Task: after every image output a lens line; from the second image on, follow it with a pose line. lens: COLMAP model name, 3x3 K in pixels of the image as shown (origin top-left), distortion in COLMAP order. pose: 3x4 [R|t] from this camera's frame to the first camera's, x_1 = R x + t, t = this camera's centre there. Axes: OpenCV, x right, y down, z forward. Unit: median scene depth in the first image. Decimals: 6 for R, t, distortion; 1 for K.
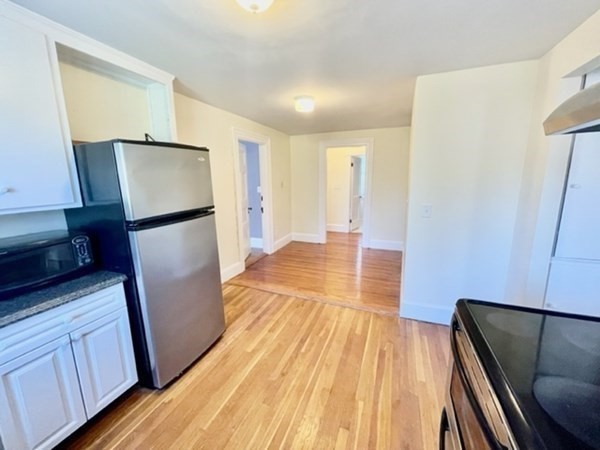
lens RADIAL K [[242.3, 0, 302.6], [0, 242.3, 223.5], [0, 0, 1]] dist [-0.003535, 0.001125]
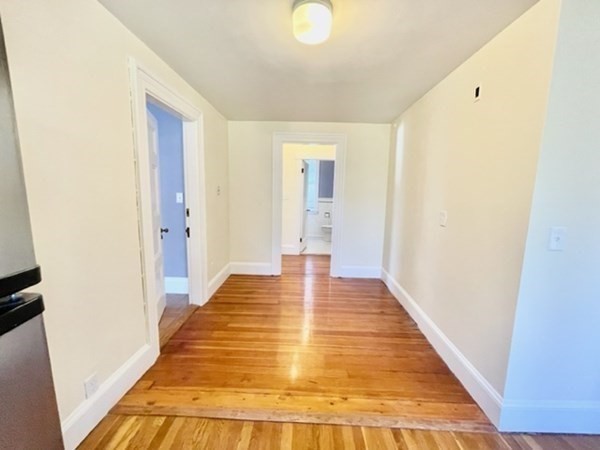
lens RADIAL K [[242.3, 0, 298.1], [0, 242.3, 221.8], [0, 0, 1]] dist [-0.003535, 0.001125]
pose [[0.942971, -0.015277, 0.332524, -0.116854], [0.035600, 0.997845, -0.055112, -0.040777], [-0.330966, 0.063807, 0.941483, 0.373906]]
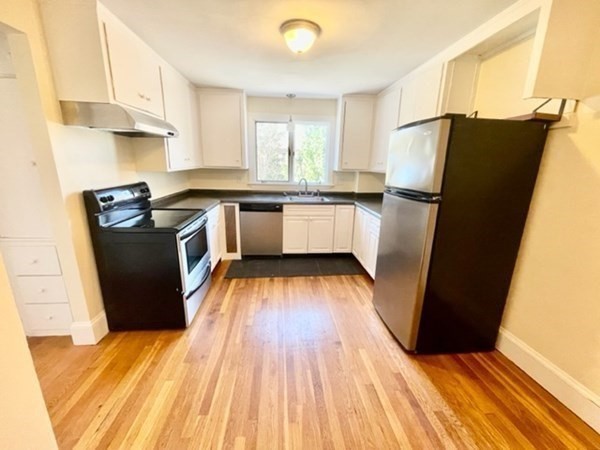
lens RADIAL K [[242.3, 0, 300.2], [0, 242.3, 223.7], [0, 0, 1]] dist [-0.003535, 0.001125]
pose [[-0.896890, 0.097665, -0.431334, 0.163336], [-0.097166, 0.907964, 0.407628, -0.125120], [0.431447, 0.407509, -0.804854, 0.717990]]
